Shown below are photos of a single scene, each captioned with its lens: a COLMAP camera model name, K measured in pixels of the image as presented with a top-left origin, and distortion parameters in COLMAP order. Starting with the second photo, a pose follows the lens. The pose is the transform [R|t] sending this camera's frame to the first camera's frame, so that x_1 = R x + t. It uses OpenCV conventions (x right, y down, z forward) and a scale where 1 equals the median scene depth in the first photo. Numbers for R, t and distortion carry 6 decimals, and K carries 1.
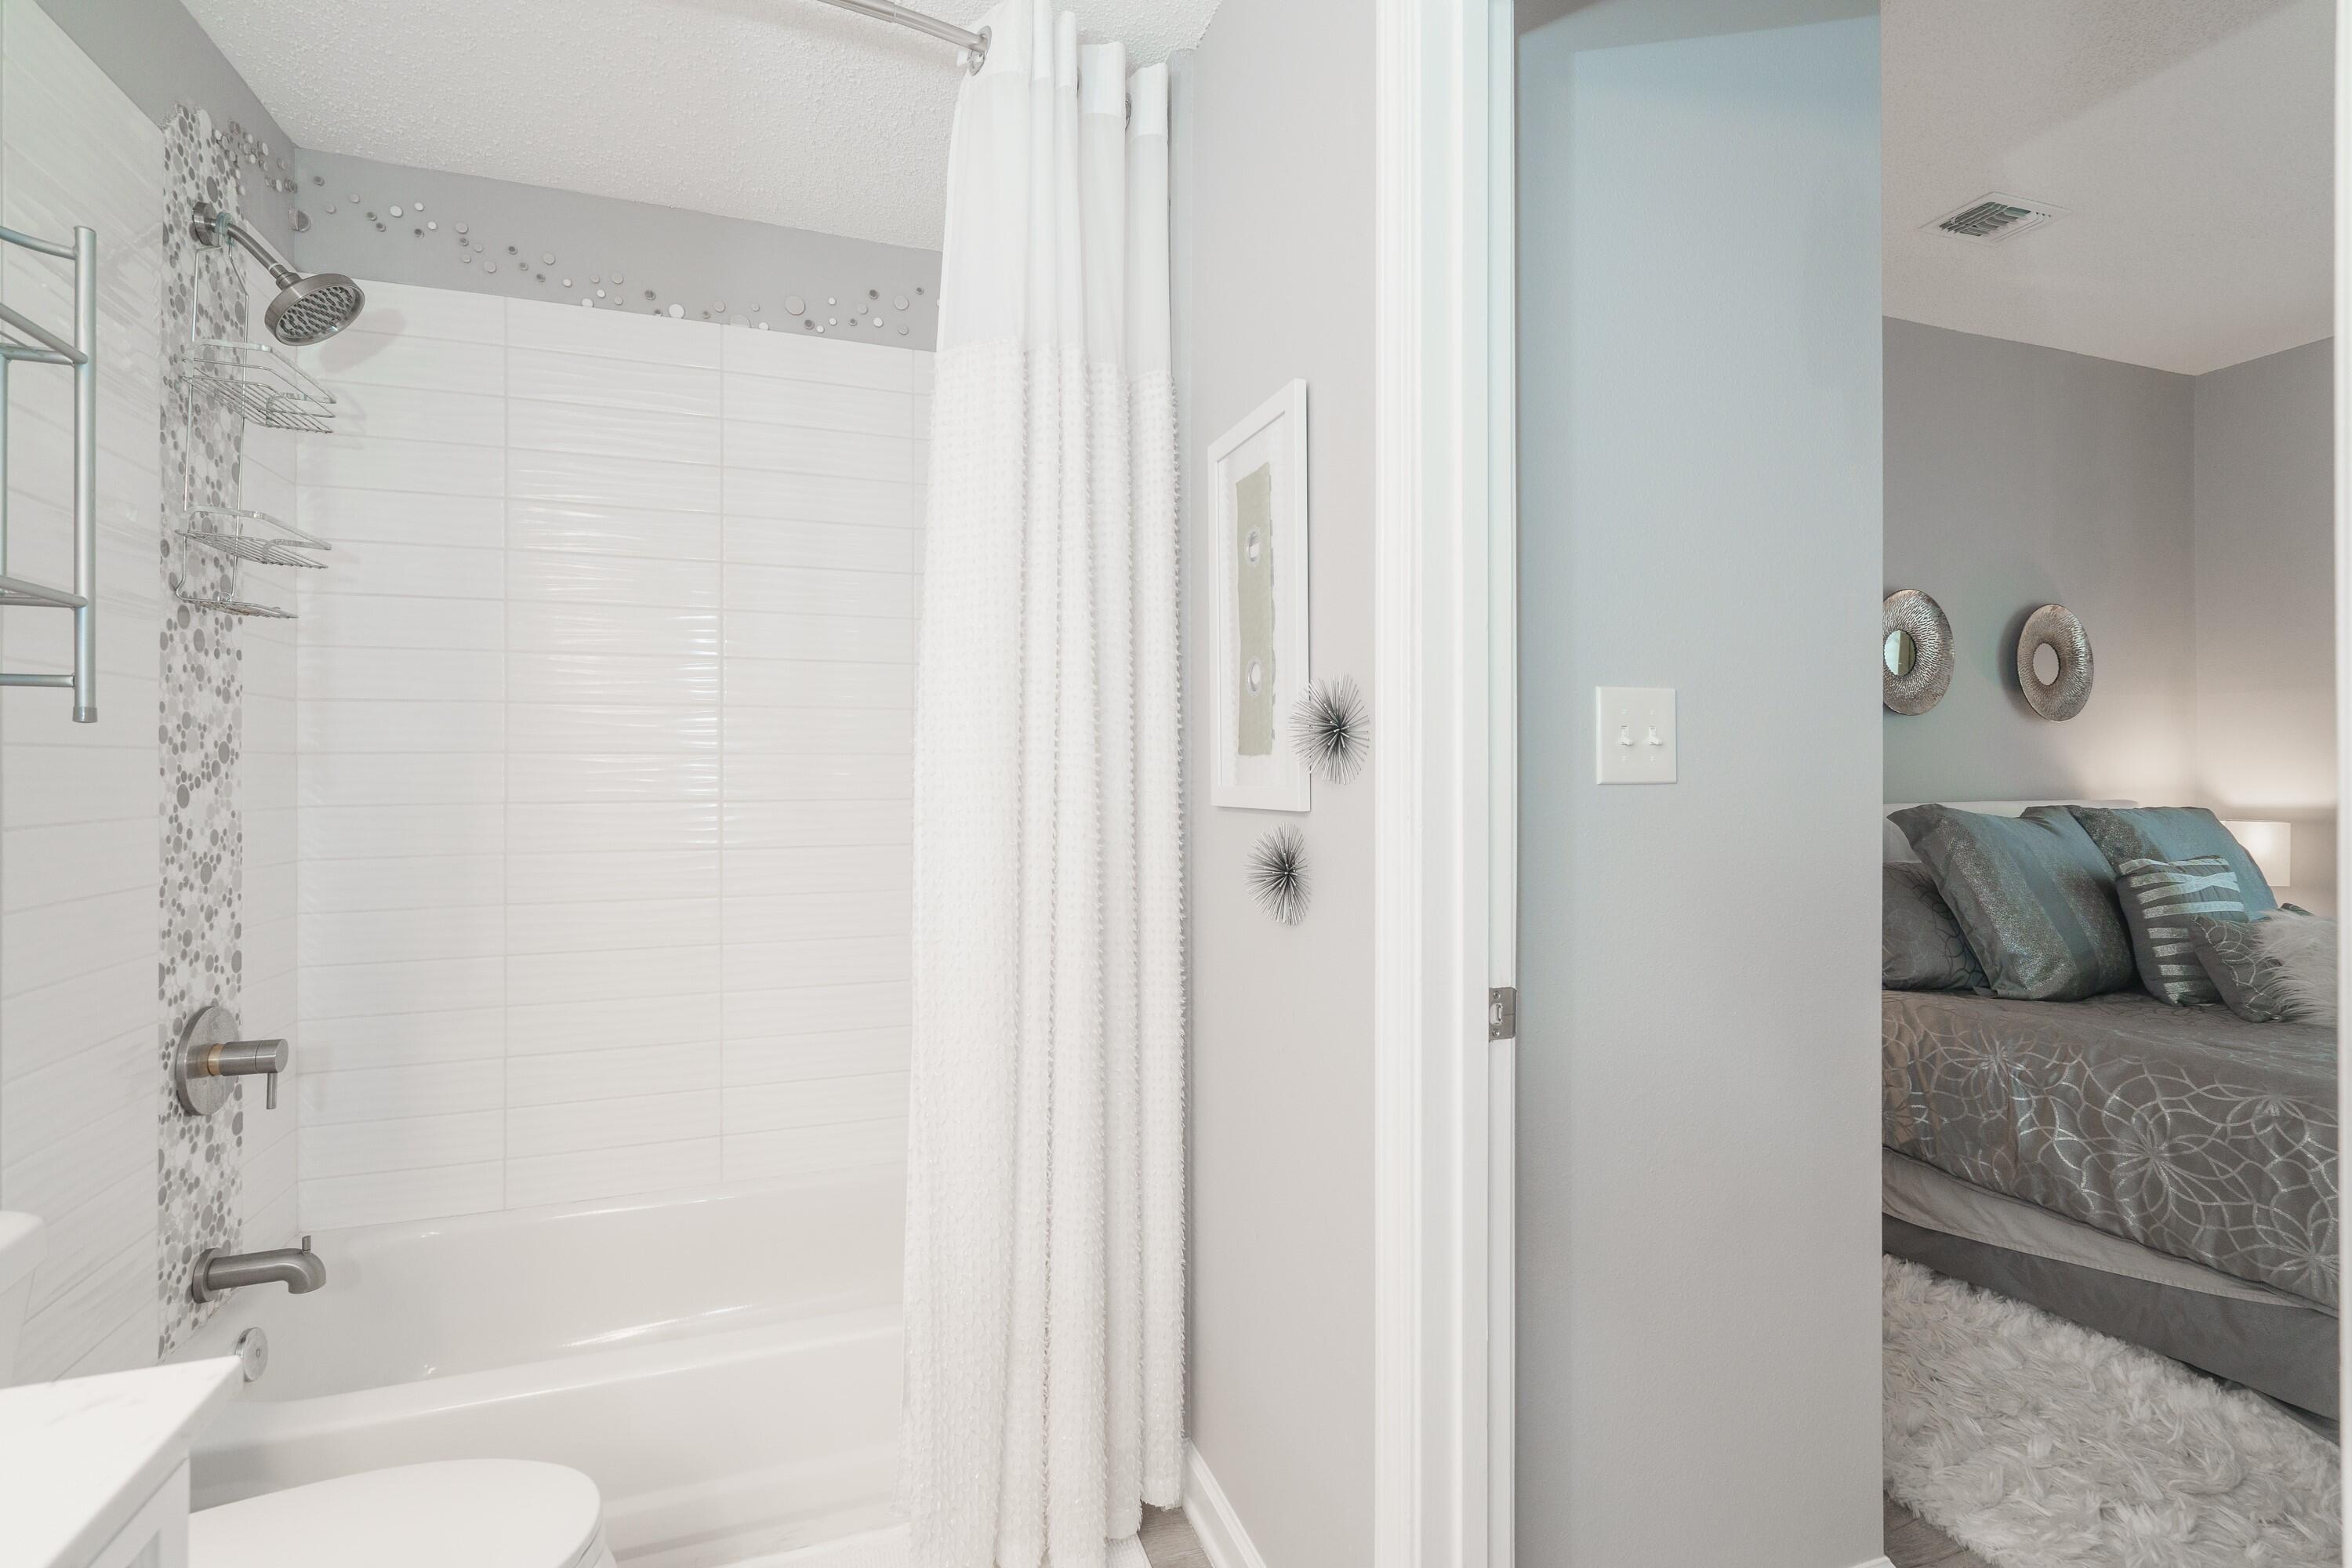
lens RADIAL K [[1074.4, 0, 1171.8], [0, 1074.4, 782.5], [0, 0, 1]] dist [-0.001203, 0.000222]
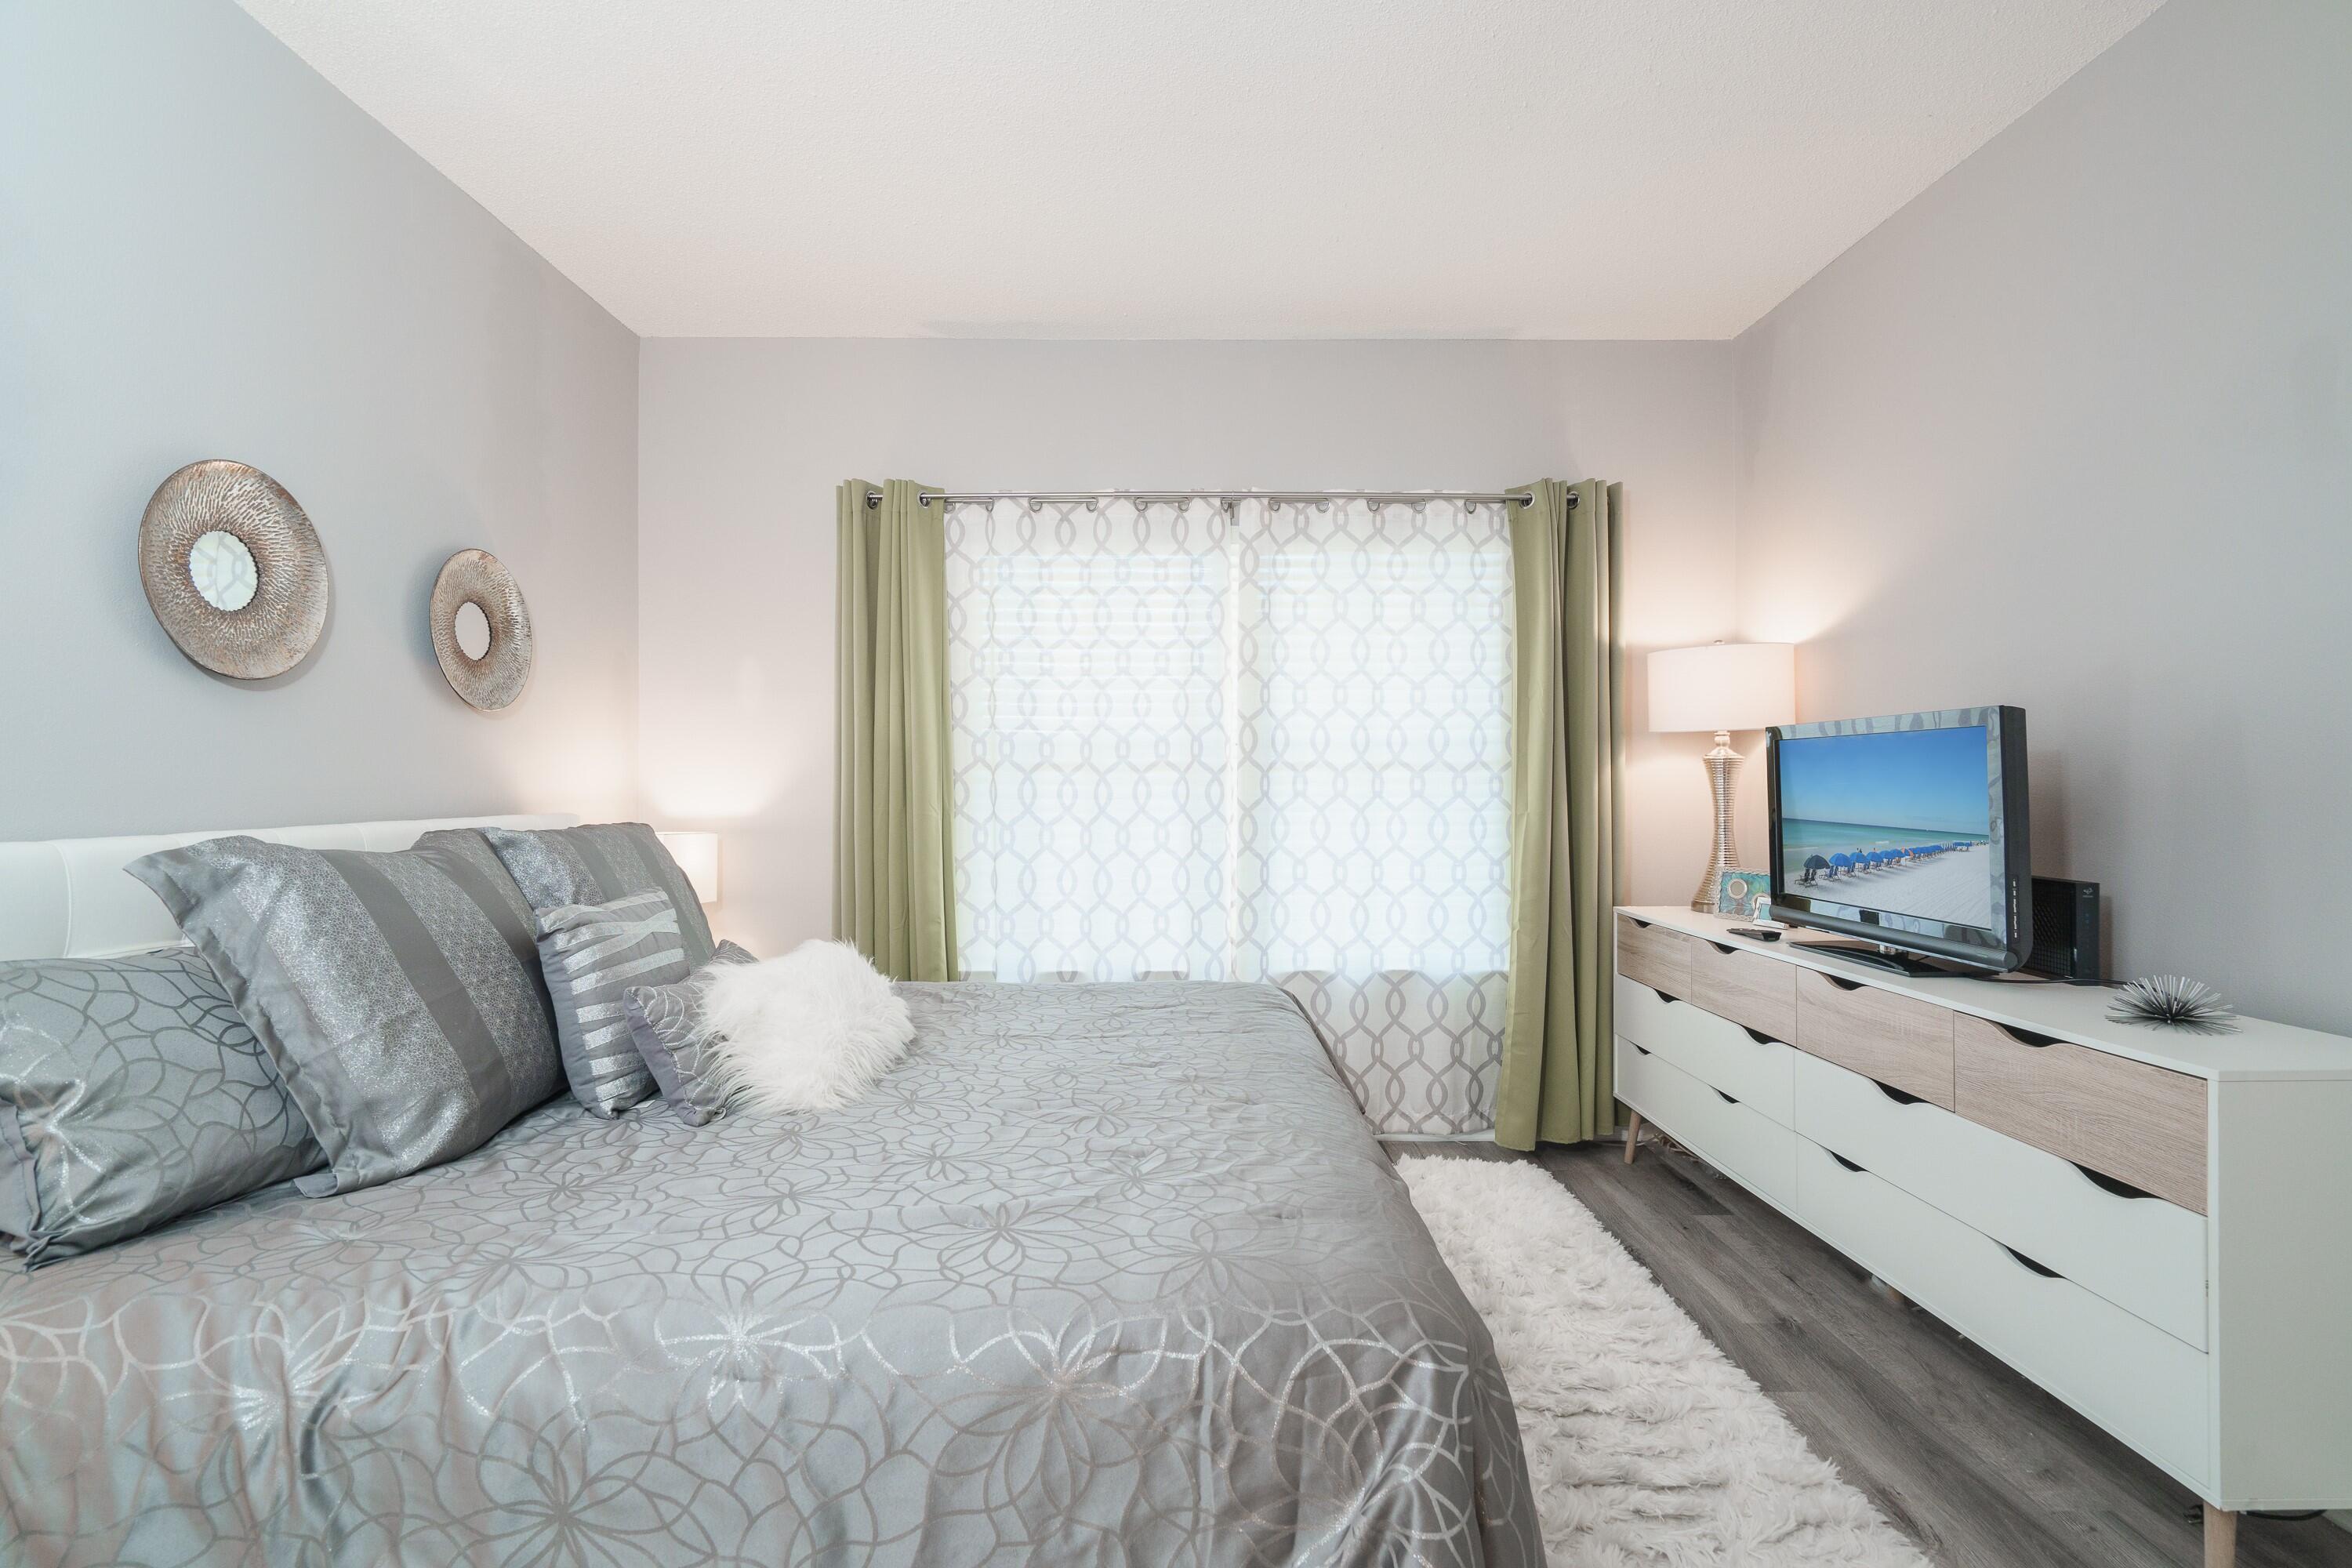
lens RADIAL K [[1074.4, 0, 1171.8], [0, 1074.4, 782.5], [0, 0, 1]] dist [-0.001203, 0.000222]
pose [[0.343414, 0.001391, 0.939183, 0.536579], [-0.001813, 0.999998, -0.000818, -0.011221], [-0.939182, -0.001422, 0.343416, 0.552464]]
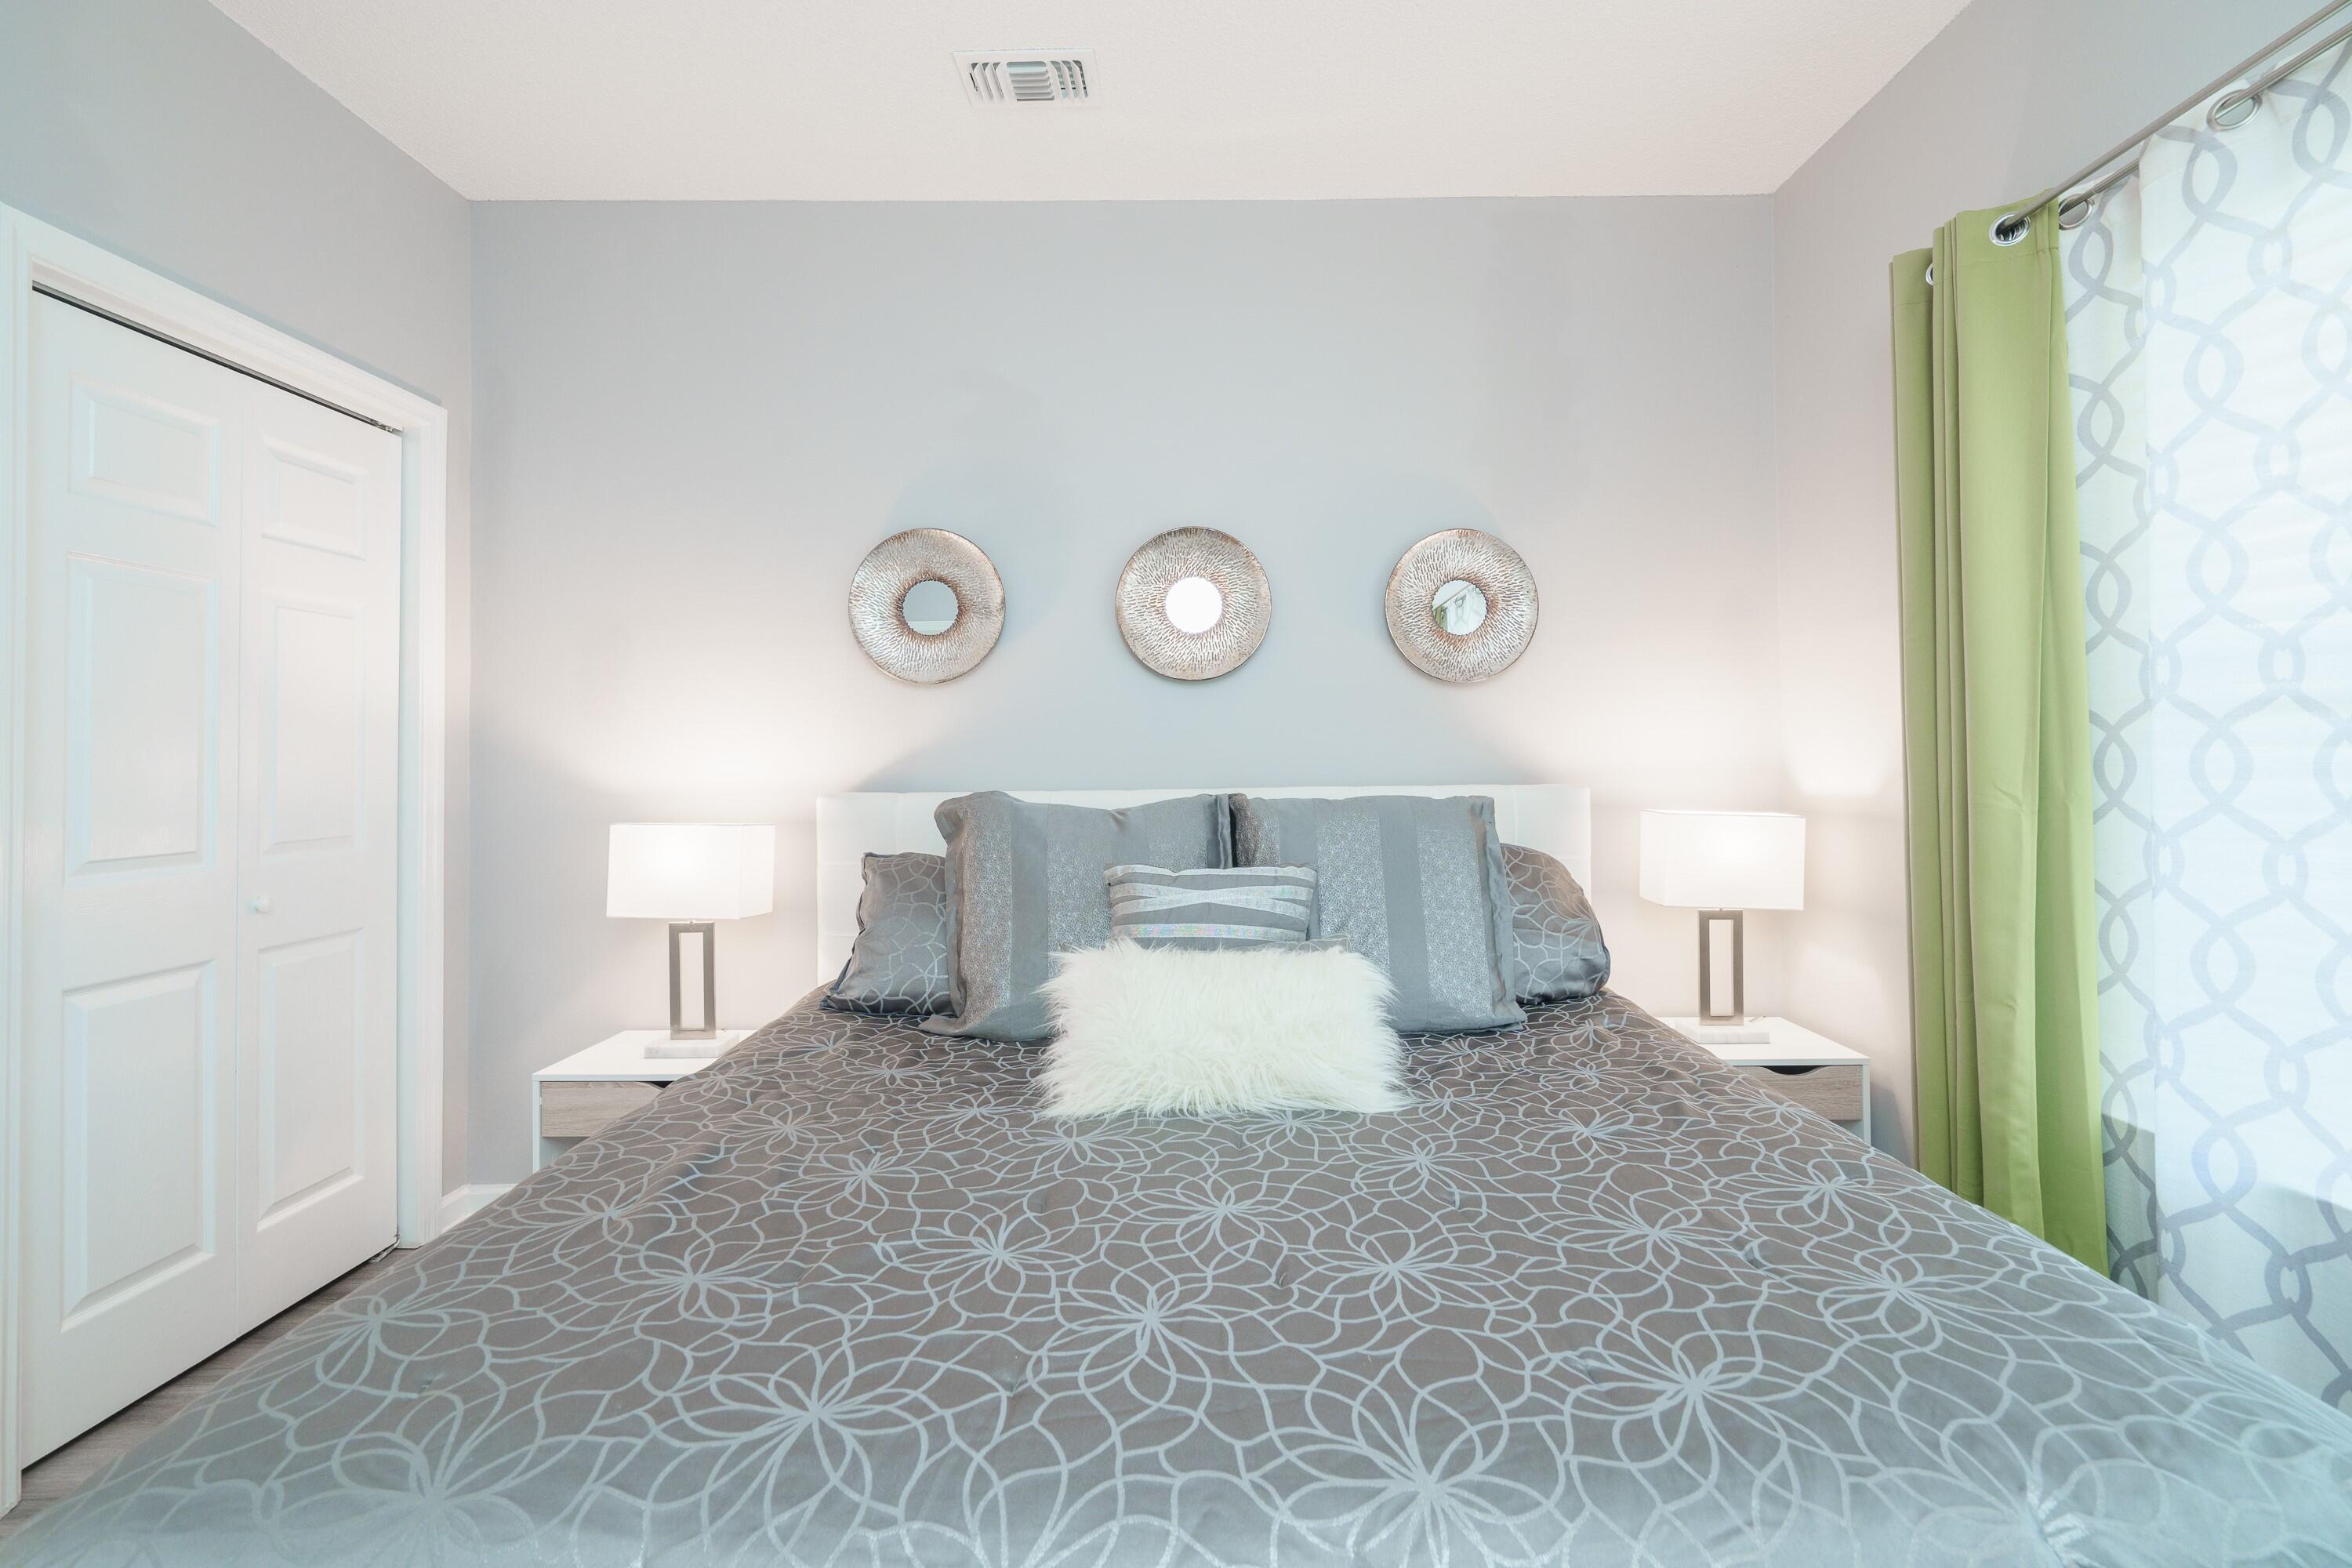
lens RADIAL K [[1074.4, 0, 1171.8], [0, 1074.4, 782.5], [0, 0, 1]] dist [-0.001203, 0.000222]
pose [[0.946241, -0.001308, -0.323460, 1.679577], [0.008306, 0.999760, 0.020256, -0.005078], [0.323356, -0.021853, 0.946025, 0.371327]]
